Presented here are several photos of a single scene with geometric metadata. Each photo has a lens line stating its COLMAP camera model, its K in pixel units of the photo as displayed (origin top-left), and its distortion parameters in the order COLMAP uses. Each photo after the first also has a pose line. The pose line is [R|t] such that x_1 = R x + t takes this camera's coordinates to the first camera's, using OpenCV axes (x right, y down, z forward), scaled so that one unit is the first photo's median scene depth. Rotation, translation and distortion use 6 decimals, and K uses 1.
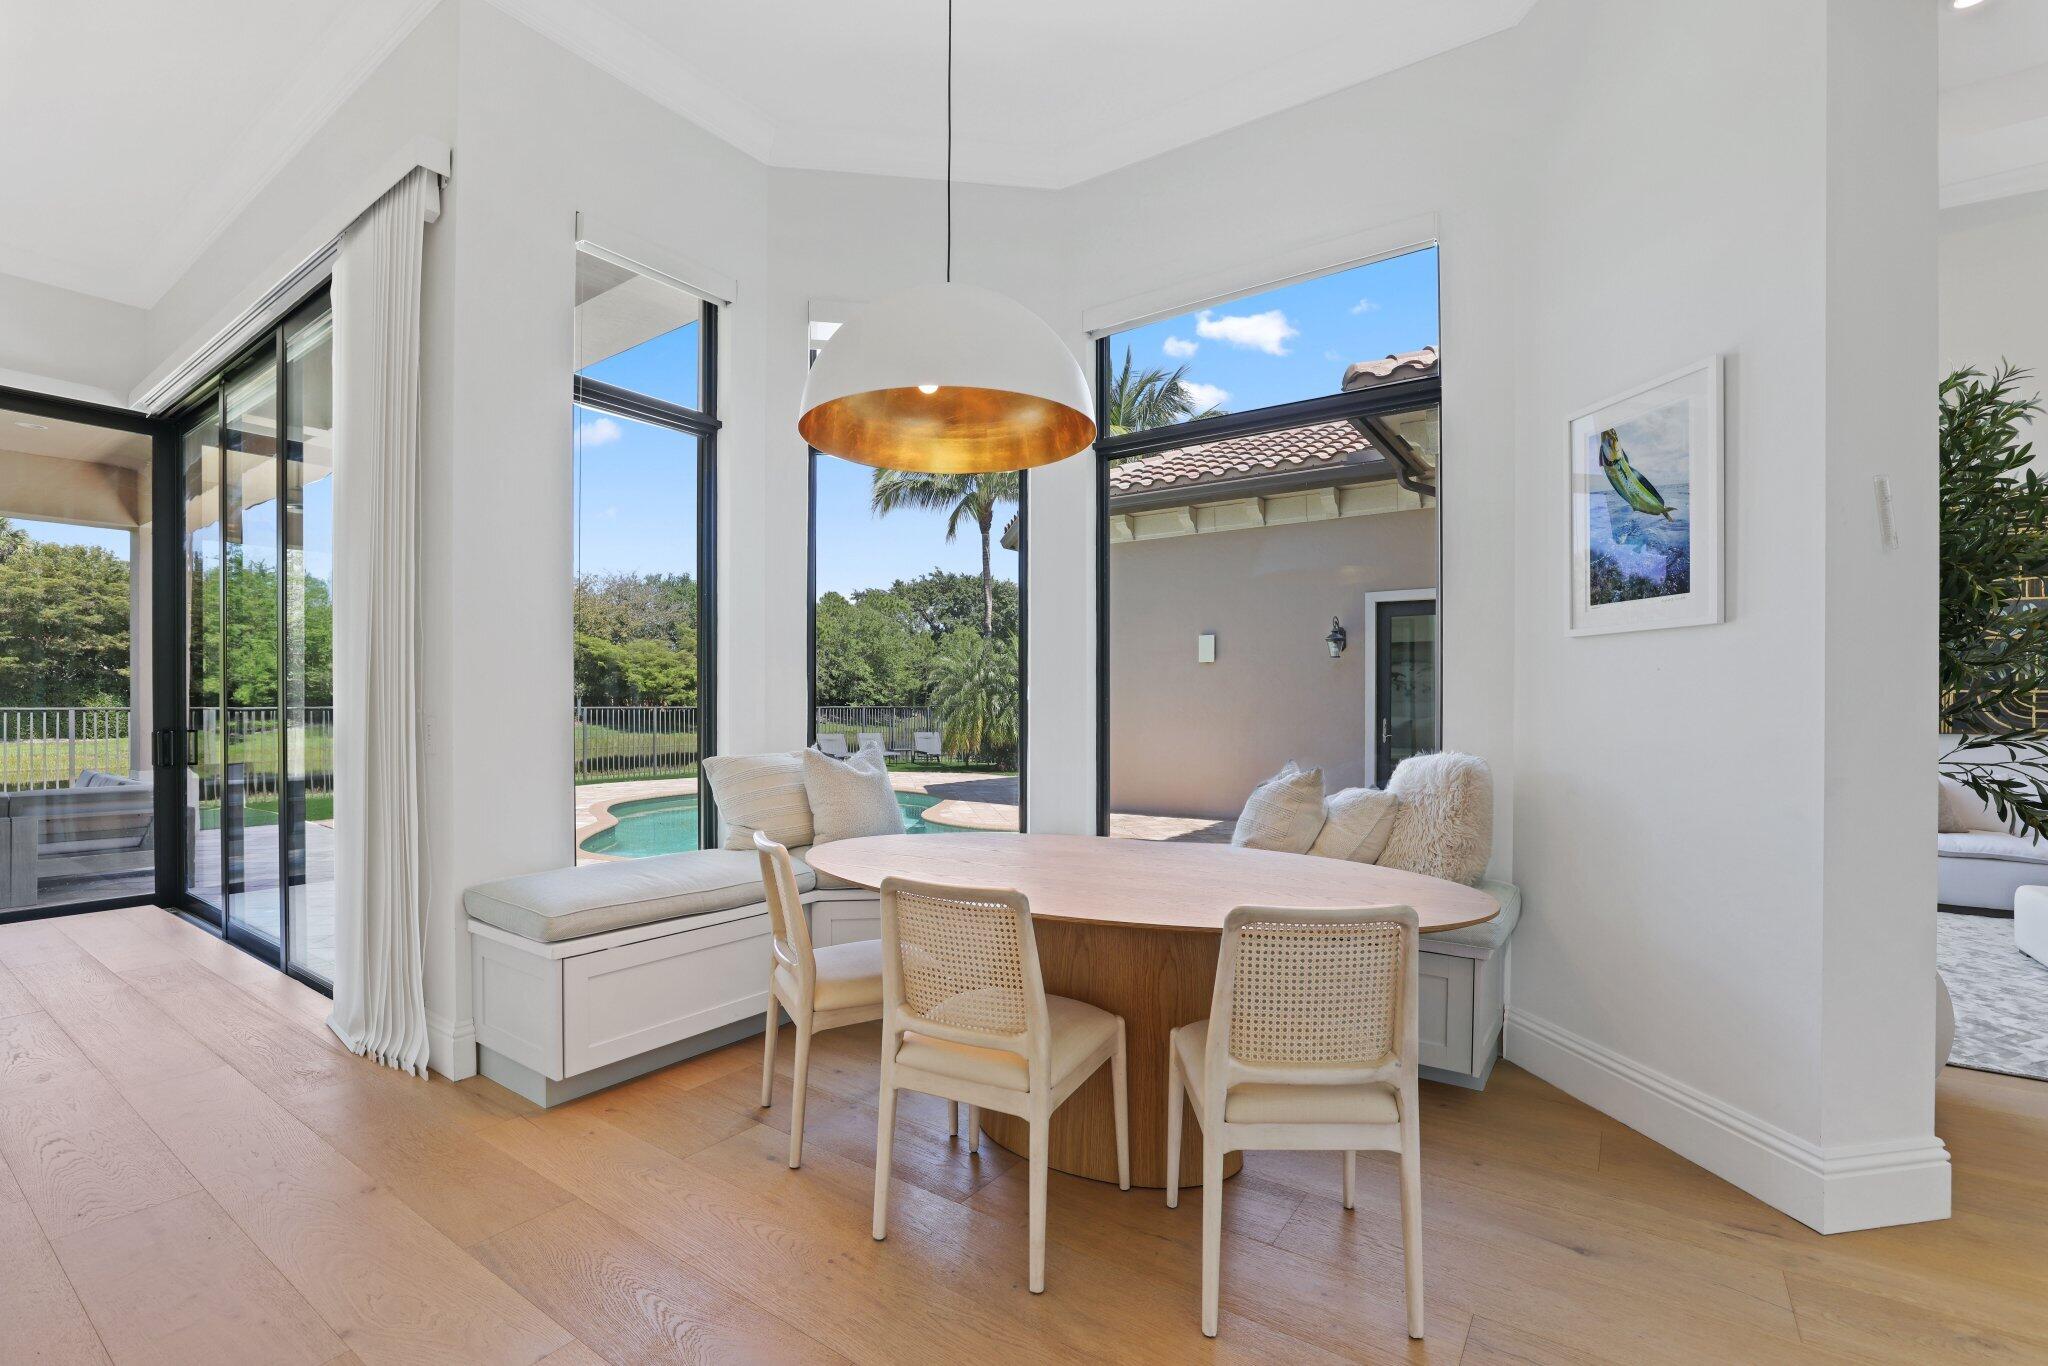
lens RADIAL K [[895.3, 0, 1032.6], [0, 895.3, 692.8], [0, 0, 1]] dist [-0.054695, 0.020875]
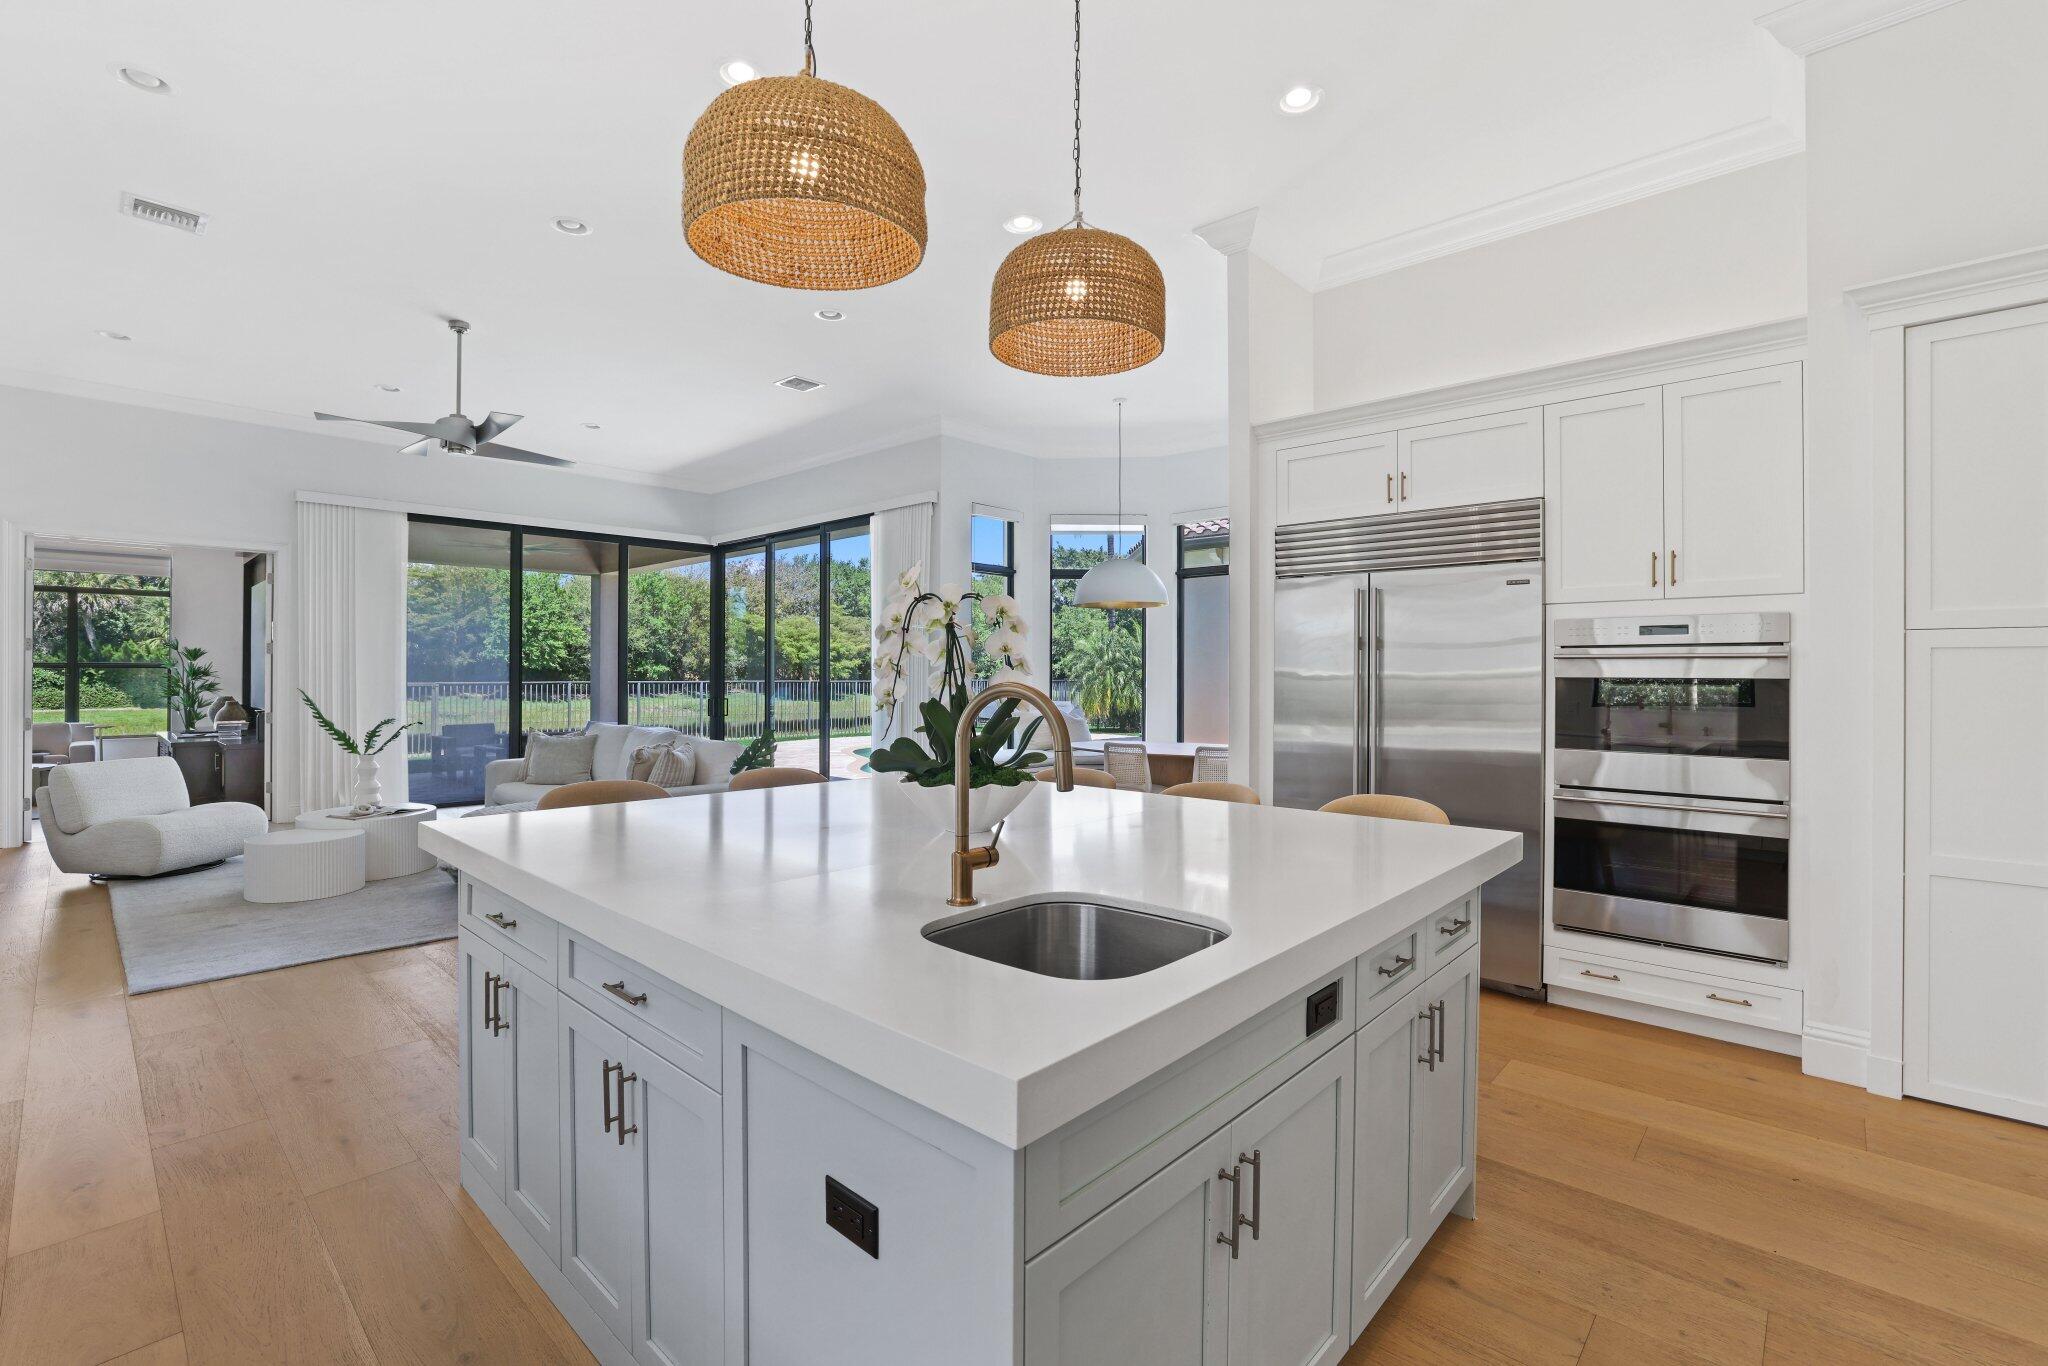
lens RADIAL K [[914.8, 0, 1024.0], [0, 914.8, 683.0], [0, 0, 1]] dist [-0.060088, 0.023174]
pose [[0.990230, 0.003031, -0.139409, 0.002355], [0.000349, 0.999707, 0.024221, -0.012640], [0.139441, -0.024033, 0.989939, -0.282129]]
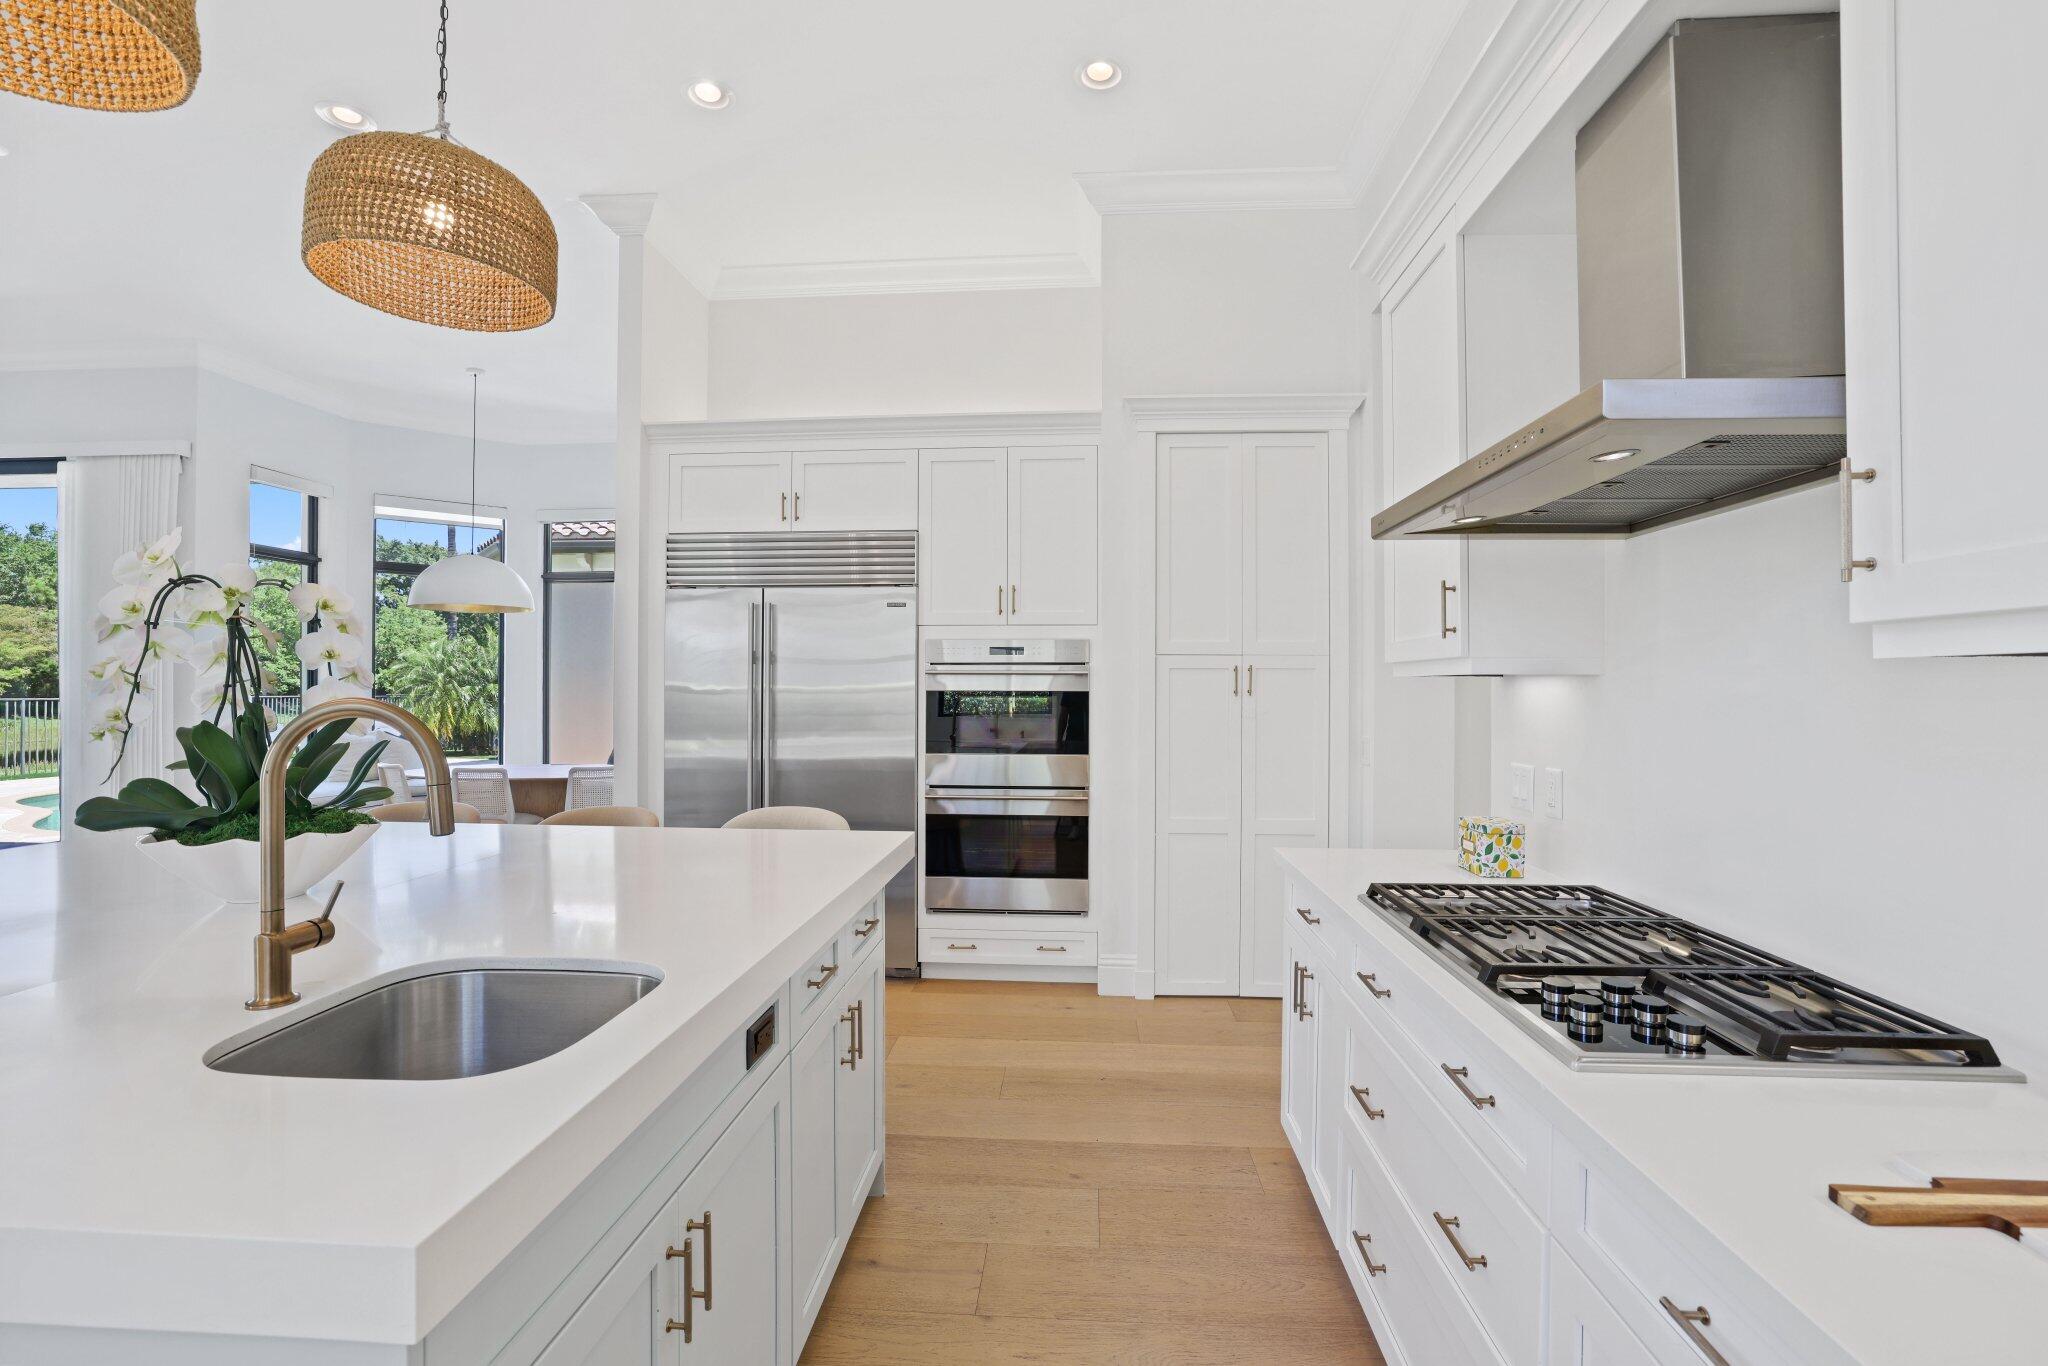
lens RADIAL K [[895.3, 0, 1032.6], [0, 895.3, 692.8], [0, 0, 1]] dist [-0.054695, 0.020875]
pose [[0.855669, -0.001387, 0.517522, -0.002731], [-0.008297, 0.999831, 0.016398, -0.012328], [-0.517458, -0.018326, 0.855513, -0.273405]]
